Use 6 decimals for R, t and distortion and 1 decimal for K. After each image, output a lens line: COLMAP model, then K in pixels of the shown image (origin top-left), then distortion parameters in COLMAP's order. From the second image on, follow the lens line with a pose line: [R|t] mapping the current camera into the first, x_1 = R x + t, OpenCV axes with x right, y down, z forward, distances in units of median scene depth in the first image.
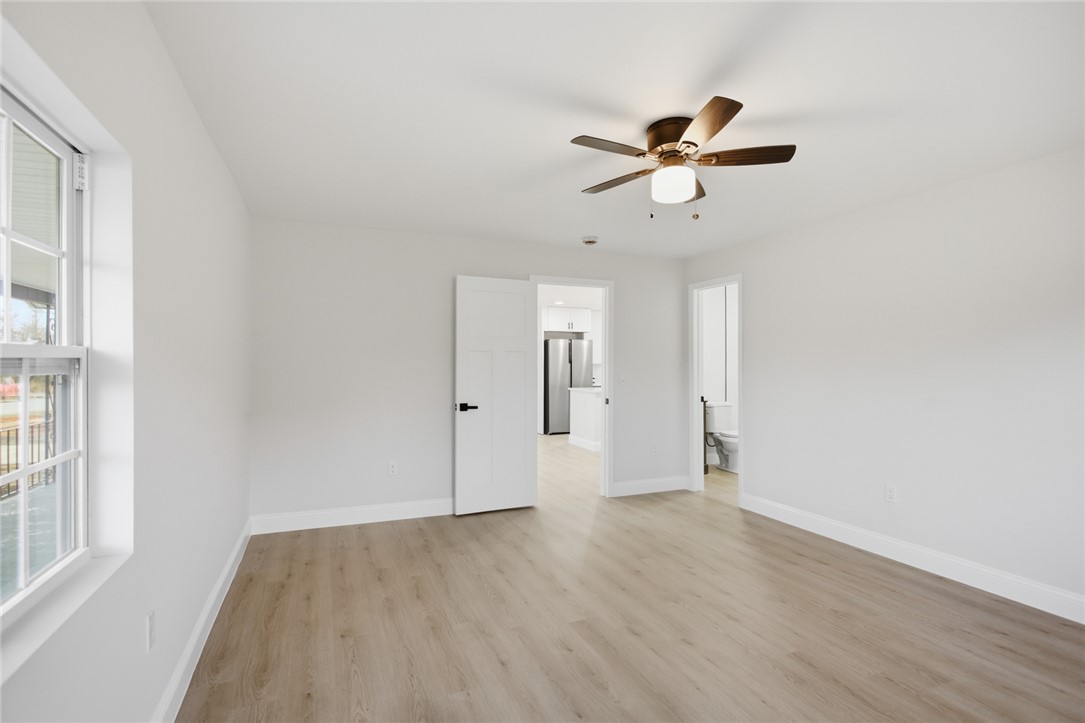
lens RADIAL K [[525.1, 0, 542.5], [0, 525.1, 361.5], [0, 0, 1]] dist [0.000116, -0.000329]
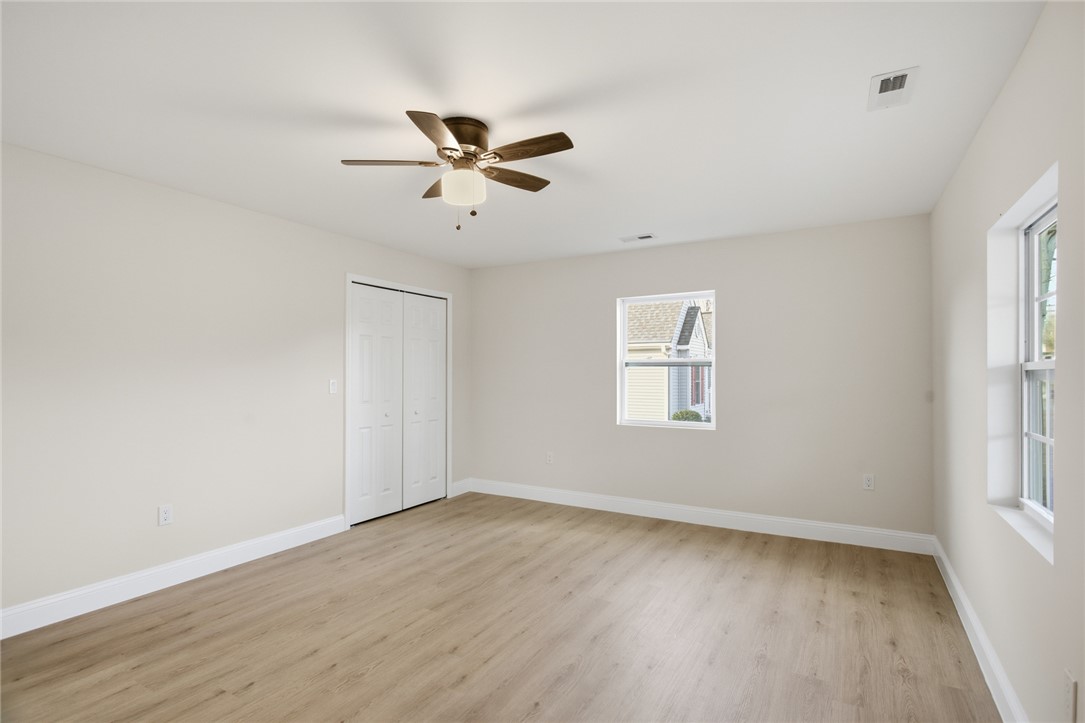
lens RADIAL K [[525.1, 0, 542.5], [0, 525.1, 361.5], [0, 0, 1]] dist [0.000116, -0.000329]
pose [[-0.599581, 0.015215, 0.800169, -0.556079], [-0.005521, 0.999717, -0.023146, 0.012396], [-0.800295, -0.018295, -0.599327, 1.312153]]
